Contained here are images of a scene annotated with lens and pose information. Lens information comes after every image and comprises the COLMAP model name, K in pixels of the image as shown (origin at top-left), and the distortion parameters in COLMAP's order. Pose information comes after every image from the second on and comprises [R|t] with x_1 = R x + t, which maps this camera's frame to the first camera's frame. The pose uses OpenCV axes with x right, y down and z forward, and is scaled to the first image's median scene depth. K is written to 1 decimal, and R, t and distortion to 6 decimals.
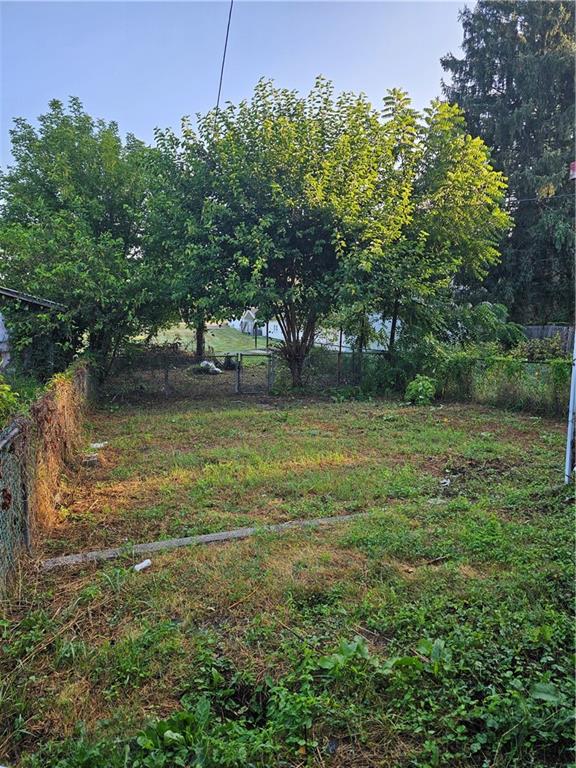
lens RADIAL K [[528.9, 0, 289.5], [0, 528.9, 380.3], [0, 0, 1]] dist [0.033356, -0.008169]
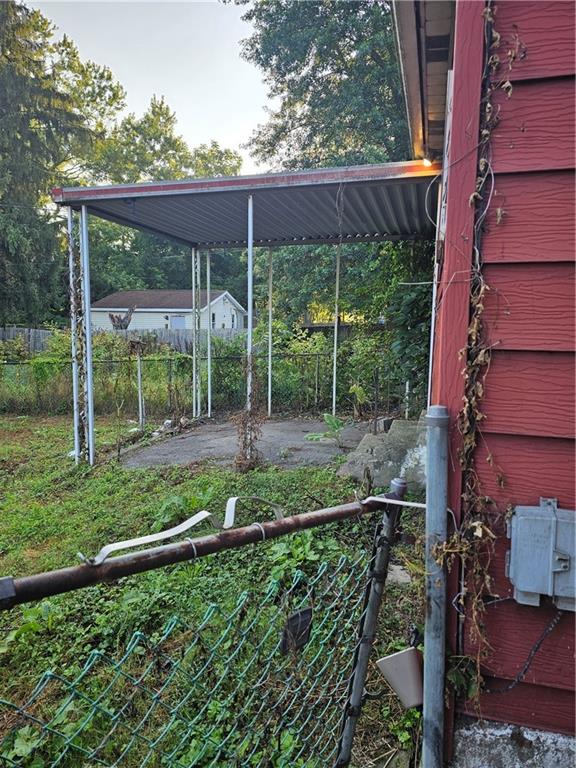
lens RADIAL K [[528.9, 0, 287.8], [0, 528.9, 386.2], [0, 0, 1]] dist [0.033356, -0.008169]
pose [[0.581382, -0.106285, 0.806659, -0.191048], [0.100187, 0.993238, 0.058662, 0.006132], [-0.807439, 0.046712, 0.588099, -0.080659]]
